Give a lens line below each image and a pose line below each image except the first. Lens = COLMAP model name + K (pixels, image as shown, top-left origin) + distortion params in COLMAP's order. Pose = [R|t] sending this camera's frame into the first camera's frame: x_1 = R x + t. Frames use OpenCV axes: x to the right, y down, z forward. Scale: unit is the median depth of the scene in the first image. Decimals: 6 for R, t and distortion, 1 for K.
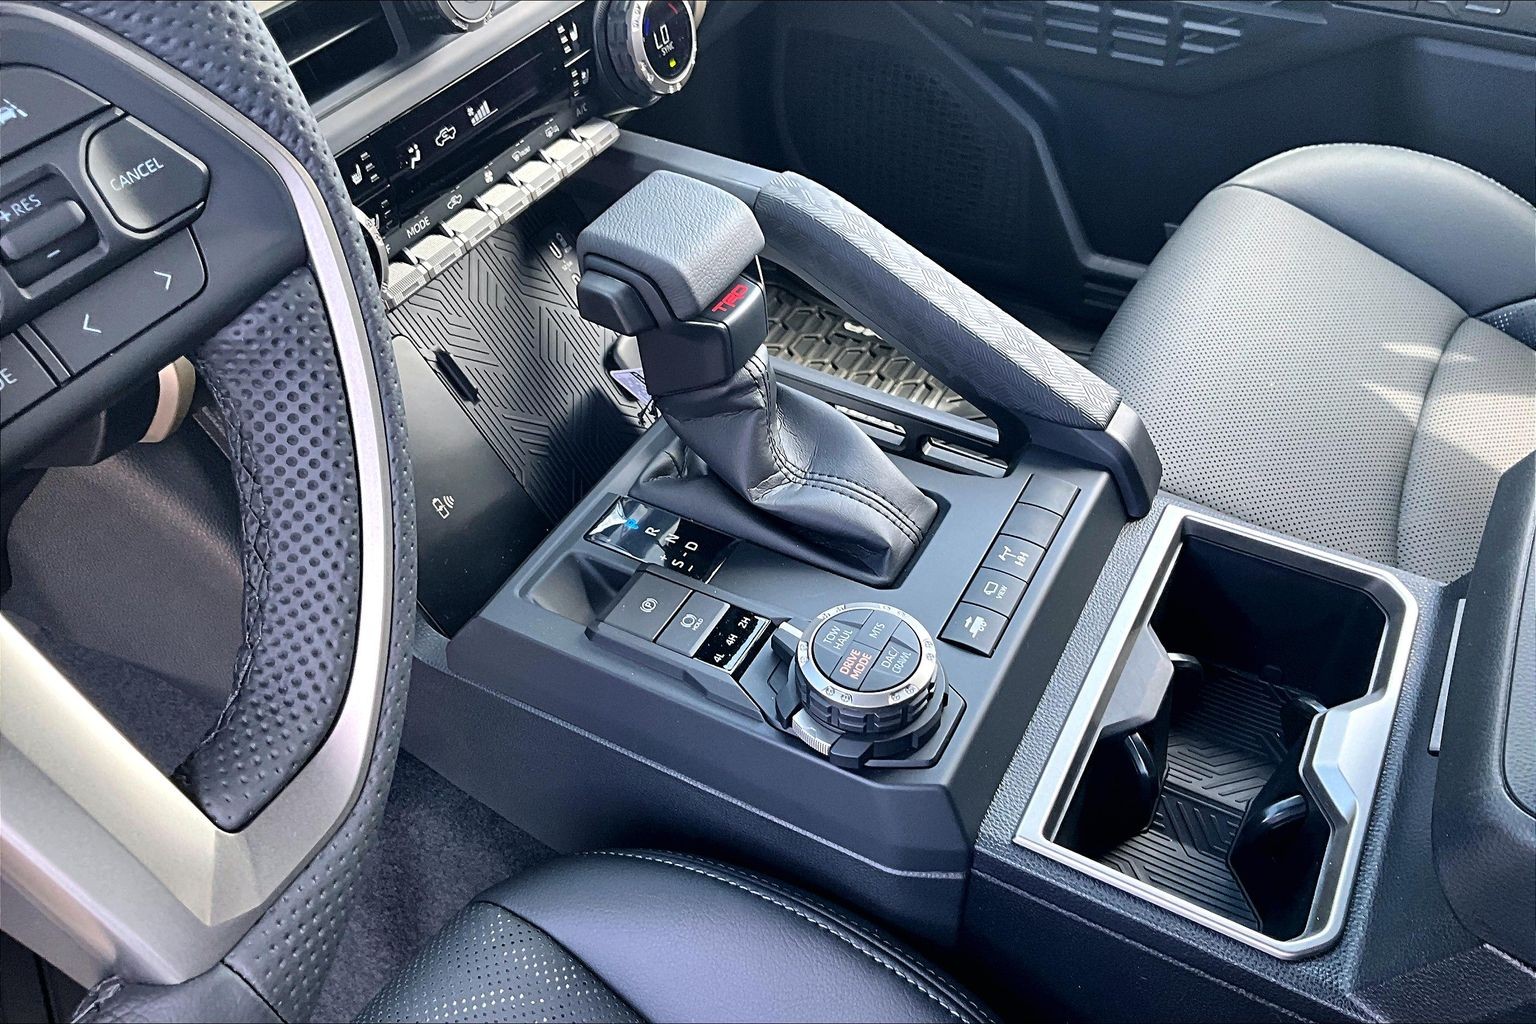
lens RADIAL K [[1245.5, 0, 768.0], [0, 1245.5, 512.0], [0, 0, 1]] dist [0.089196, -0.193998]
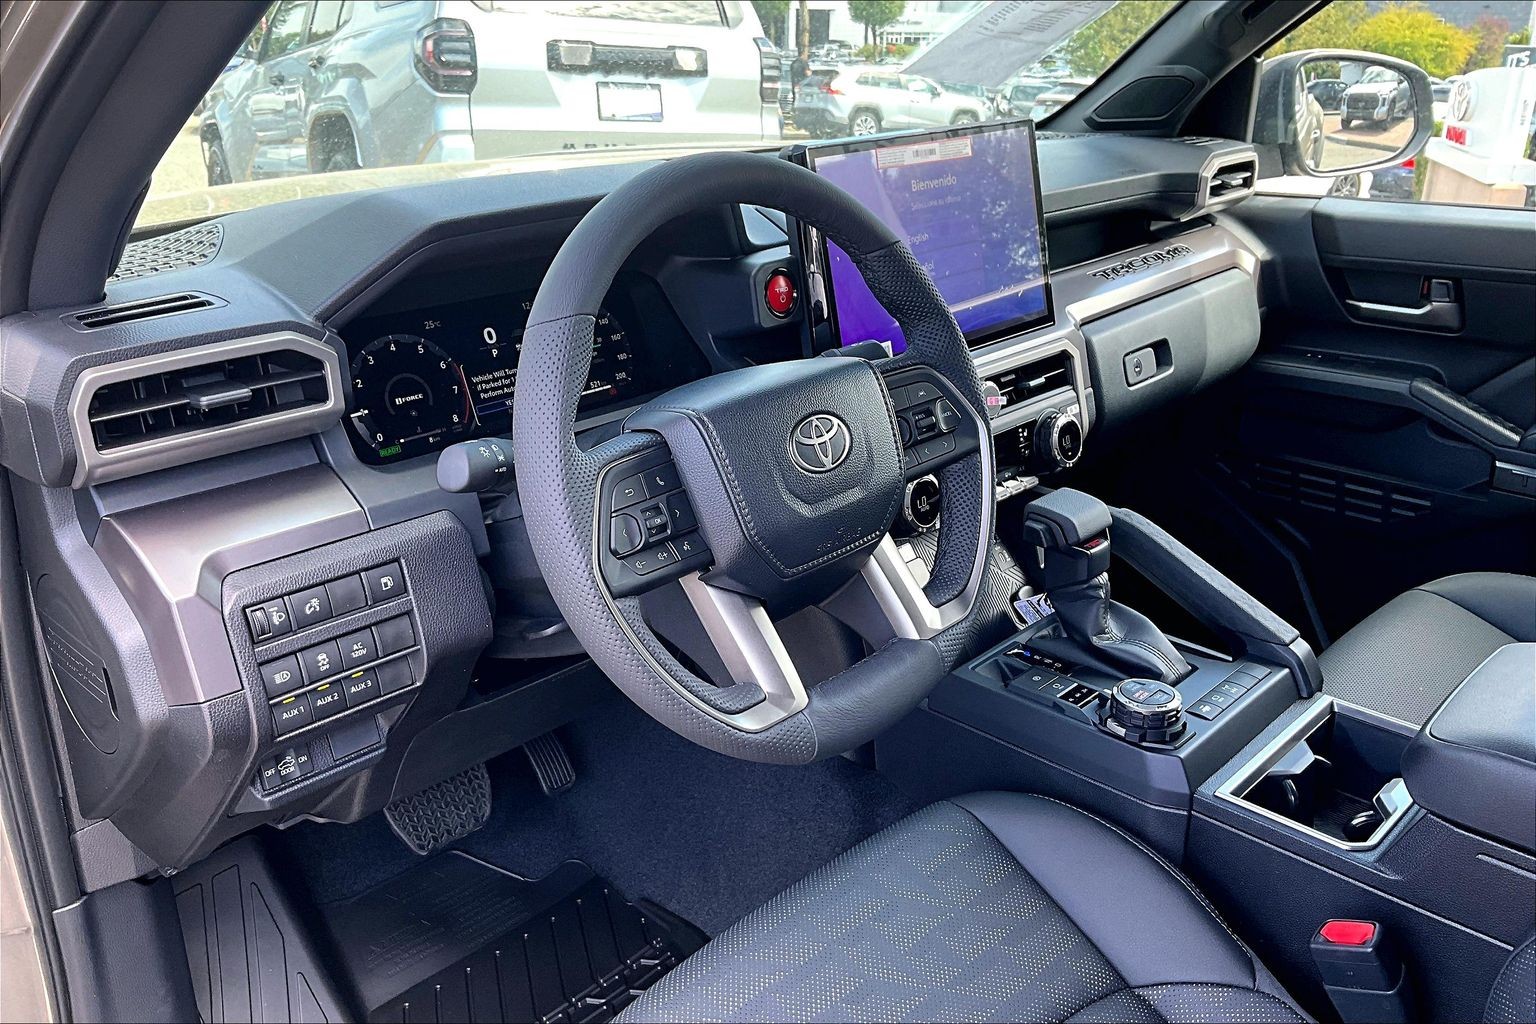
lens RADIAL K [[1245.5, 0, 768.0], [0, 1245.5, 512.0], [0, 0, 1]] dist [0.089196, -0.193998]
pose [[0.962840, 0.109909, -0.246697, -0.040998], [-0.194463, 0.916009, -0.350874, 0.590253], [0.187412, 0.385809, 0.903343, -0.971632]]
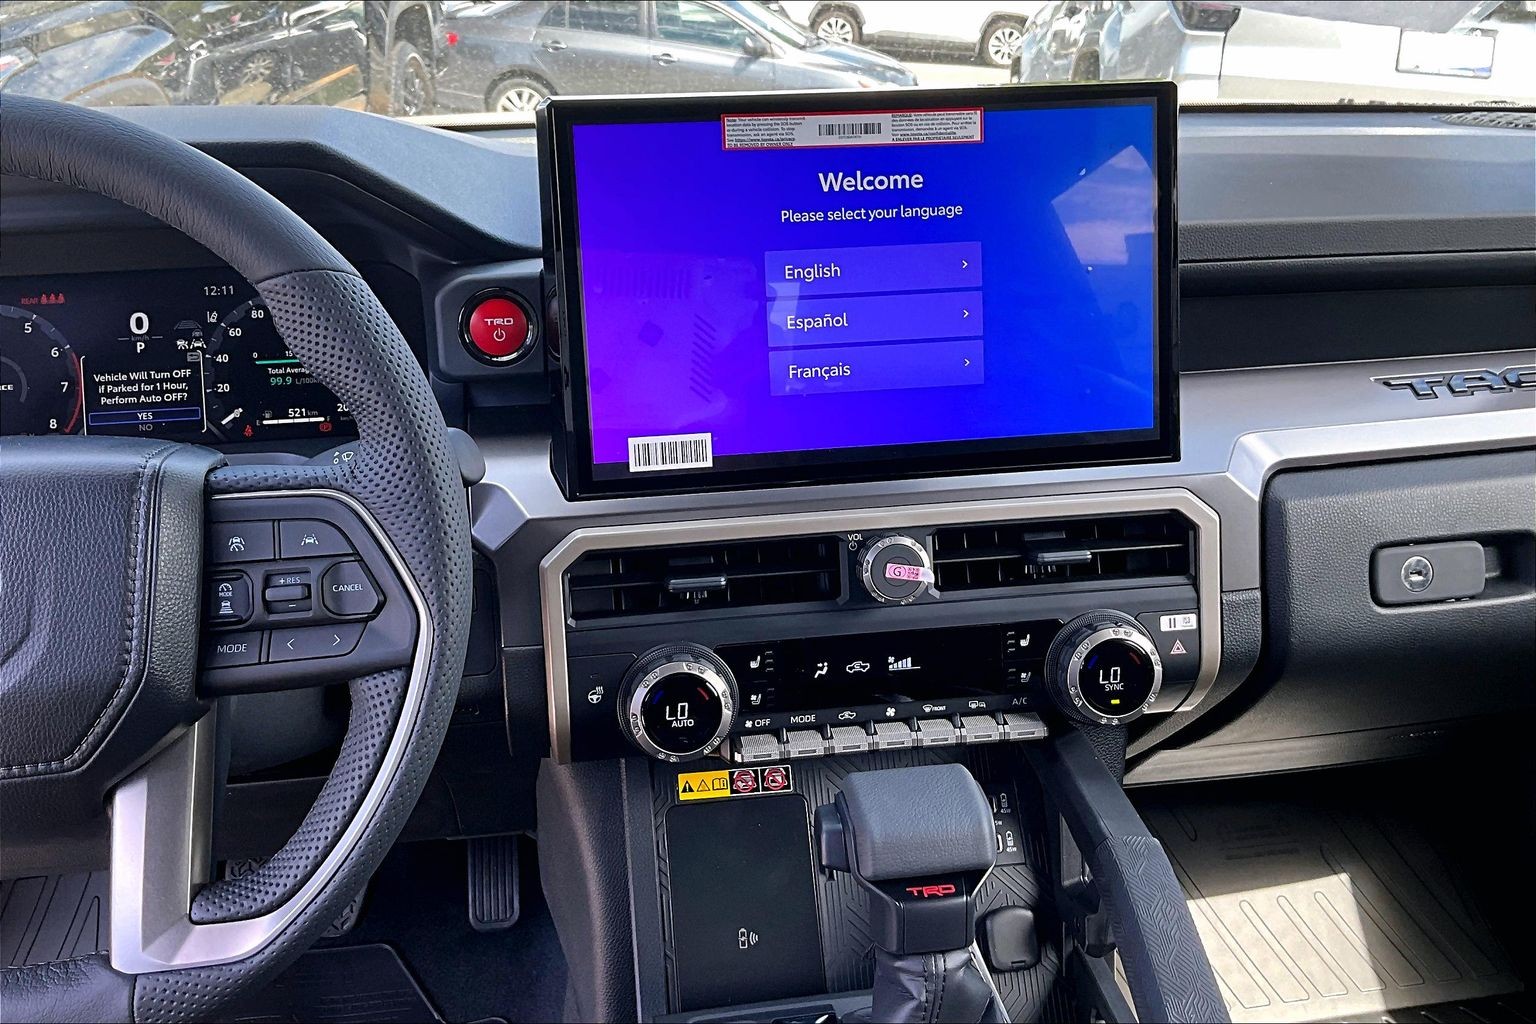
lens RADIAL K [[1391.5, 0, 770.0], [0, 1391.5, 462.7], [0, 0, 1]] dist [0.095695, -0.235955]
pose [[0.610090, 0.285191, -0.739227, 0.647142], [-0.552991, 0.821429, -0.139484, -0.217064], [0.567442, 0.493884, 0.658854, -0.073035]]
